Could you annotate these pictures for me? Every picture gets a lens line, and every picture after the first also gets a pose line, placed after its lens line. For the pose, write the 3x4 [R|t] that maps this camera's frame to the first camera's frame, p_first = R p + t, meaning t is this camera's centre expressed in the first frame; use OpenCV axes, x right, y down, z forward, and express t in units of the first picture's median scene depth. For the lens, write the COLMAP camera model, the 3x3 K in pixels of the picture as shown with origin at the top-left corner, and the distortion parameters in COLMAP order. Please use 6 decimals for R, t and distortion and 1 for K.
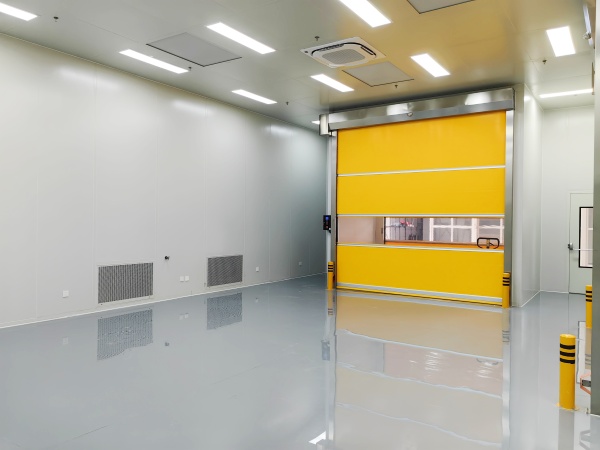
lens RADIAL K [[474.1, 0, 300.0], [0, 474.1, 225.0], [0, 0, 1]] dist [0.013048, 0.000269]
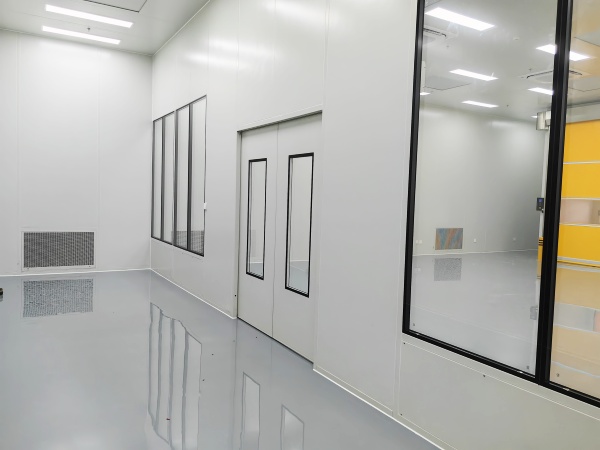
lens RADIAL K [[465.4, 0, 300.0], [0, 465.4, 225.0], [0, 0, 1]] dist [0.008820, 0.002553]
pose [[0.902633, 0.044639, -0.428090, 0.017269], [-0.031654, 0.998799, 0.037407, 0.023492], [0.429245, -0.020214, 0.902962, -0.314177]]
